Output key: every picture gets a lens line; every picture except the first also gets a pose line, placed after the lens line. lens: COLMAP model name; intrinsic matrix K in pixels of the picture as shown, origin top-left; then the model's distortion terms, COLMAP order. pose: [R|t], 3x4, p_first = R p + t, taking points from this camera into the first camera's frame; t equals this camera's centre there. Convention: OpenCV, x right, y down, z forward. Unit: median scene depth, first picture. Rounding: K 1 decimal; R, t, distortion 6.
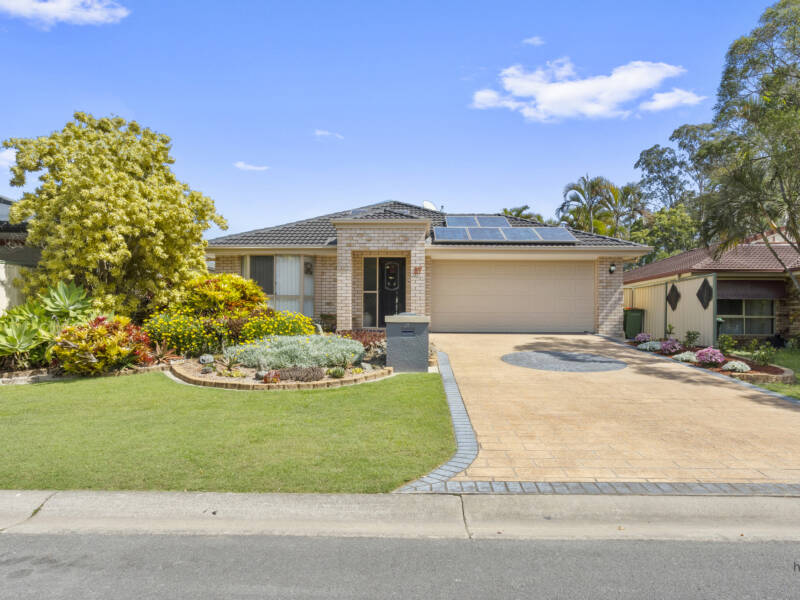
lens RADIAL K [[409.9, 0, 399.2], [0, 409.9, 299.3], [0, 0, 1]] dist [-0.004576, 0.002464]
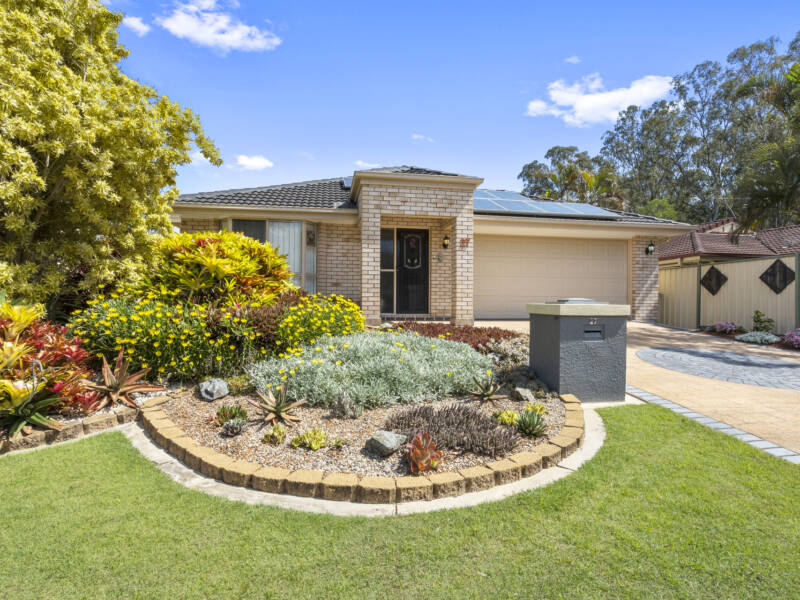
lens RADIAL K [[371.2, 0, 395.7], [0, 371.2, 285.3], [0, 0, 1]] dist [0.004543, -0.000388]
pose [[0.987040, 0.008283, 0.160259, -0.274910], [-0.009517, 0.999931, 0.006932, 0.010788], [-0.160190, -0.008367, 0.987051, 0.435225]]
